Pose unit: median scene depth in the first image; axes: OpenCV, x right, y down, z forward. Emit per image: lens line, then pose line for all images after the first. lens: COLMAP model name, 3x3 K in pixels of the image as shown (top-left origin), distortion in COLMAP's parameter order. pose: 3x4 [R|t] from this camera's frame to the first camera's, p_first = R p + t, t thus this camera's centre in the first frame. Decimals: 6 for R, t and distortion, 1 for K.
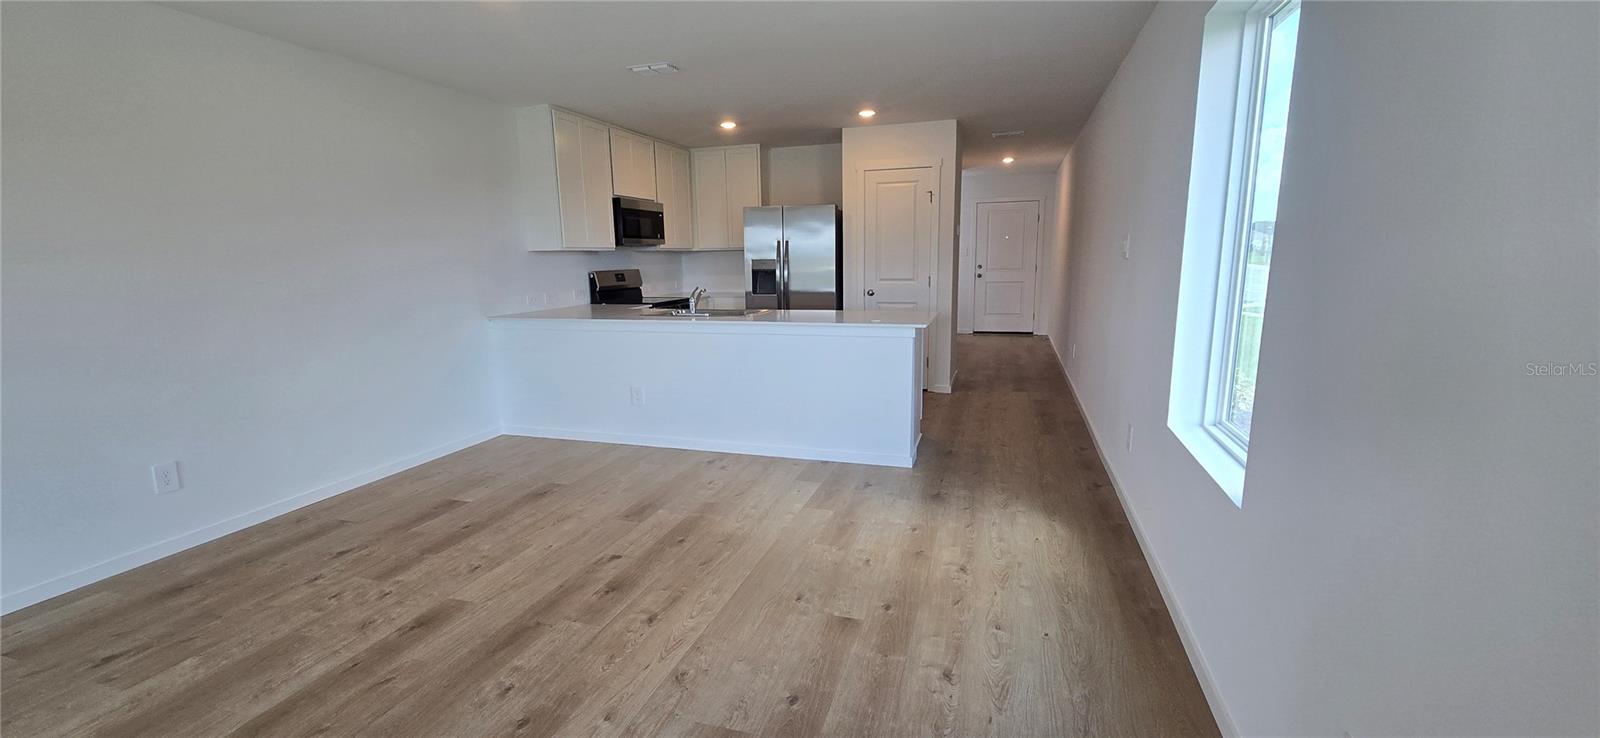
lens RADIAL K [[663.4, 0, 792.7], [0, 663.4, 384.2], [0, 0, 1]] dist [-0.000197, -0.000057]
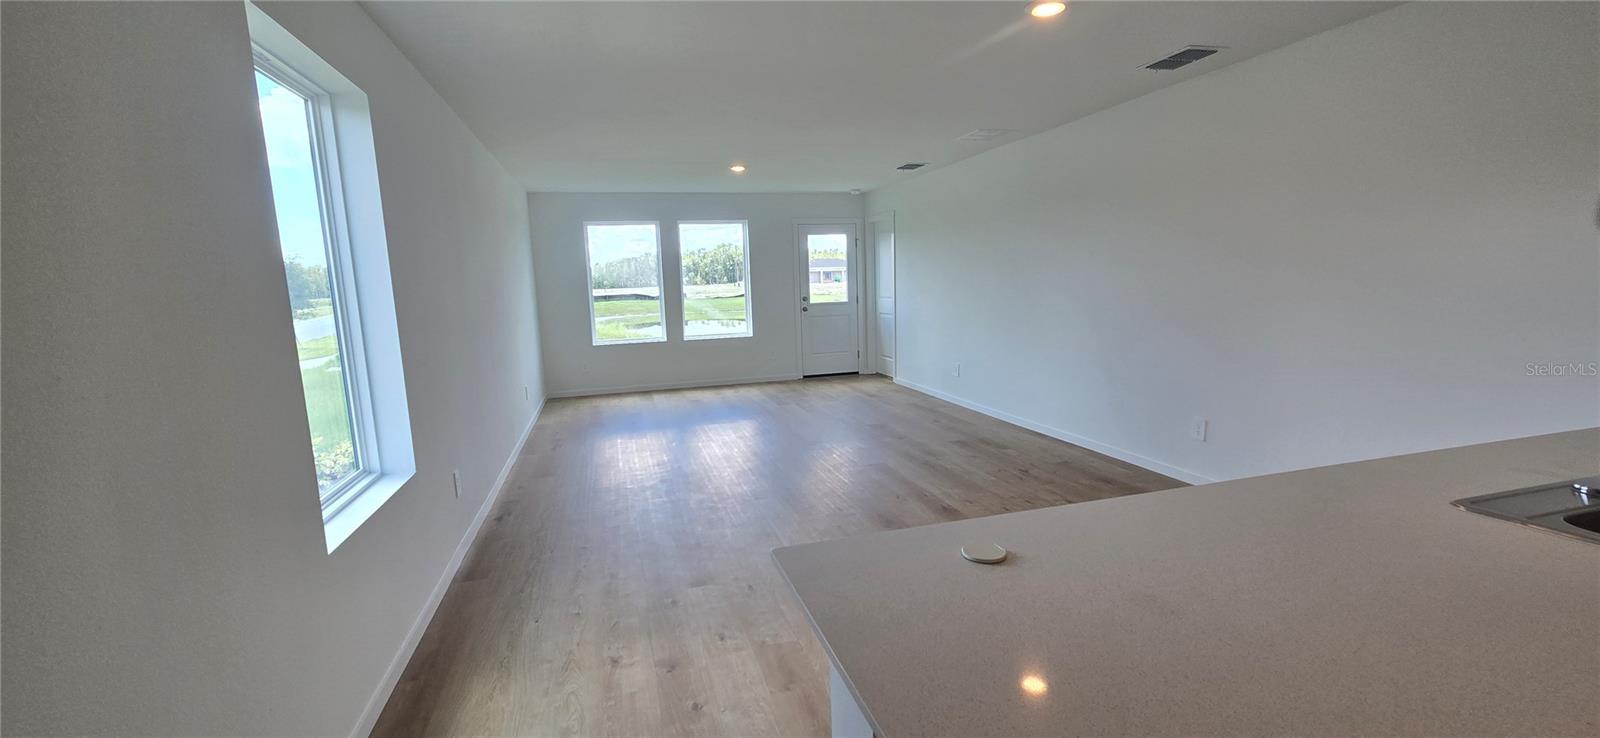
lens RADIAL K [[663.4, 0, 792.7], [0, 663.4, 384.2], [0, 0, 1]] dist [-0.000197, -0.000057]
pose [[-0.836446, 0.132535, -0.531782, 0.486822], [-0.055770, 0.944697, 0.323167, -0.366089], [0.545204, 0.299969, -0.782797, 1.739118]]
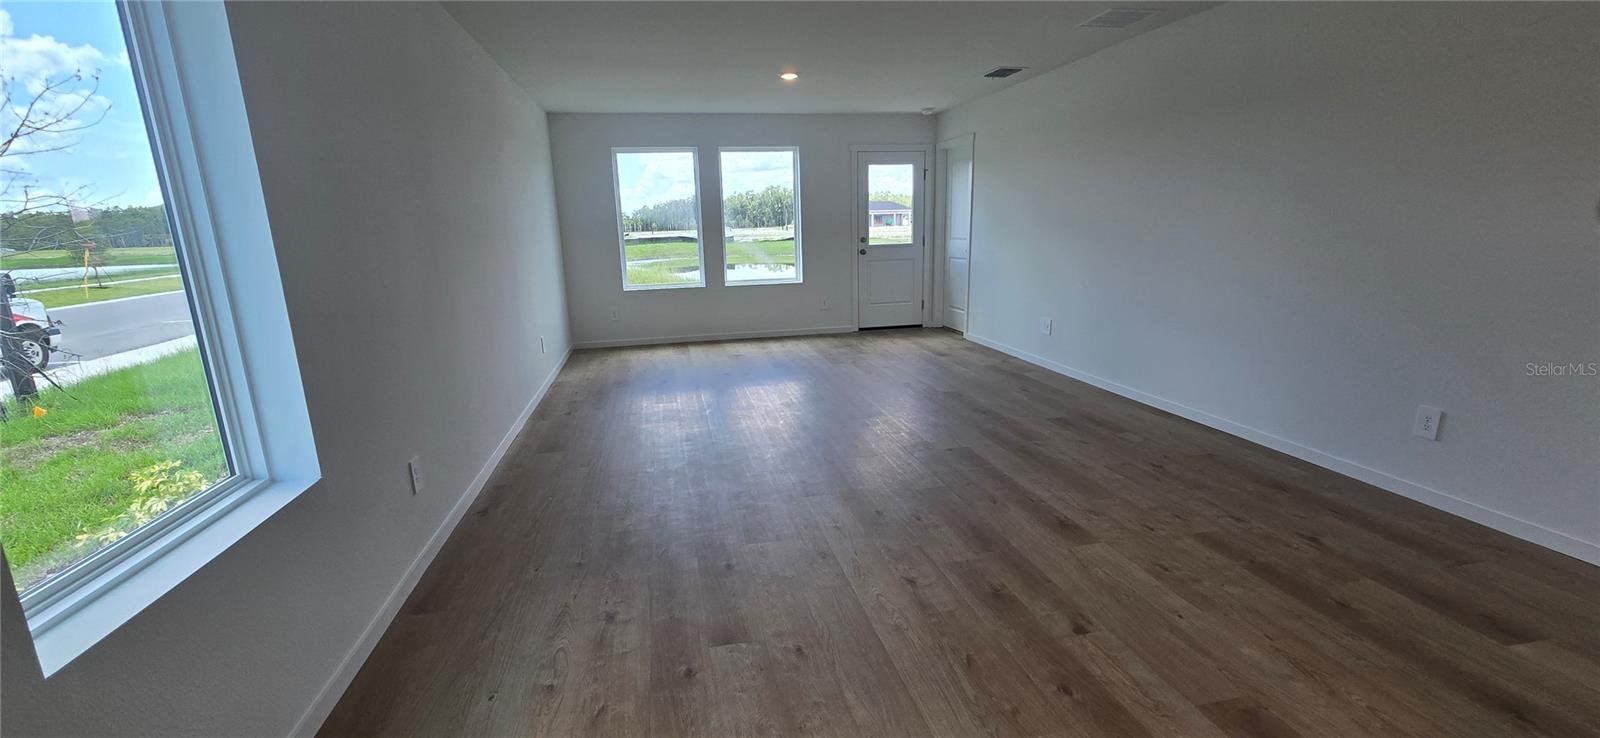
lens RADIAL K [[663.4, 0, 792.7], [0, 663.4, 384.2], [0, 0, 1]] dist [-0.000197, -0.000057]
pose [[-0.873712, 0.156147, -0.460702, 0.316704], [-0.048934, 0.914063, 0.402609, -0.276294], [0.483977, 0.374308, -0.790987, 1.427983]]
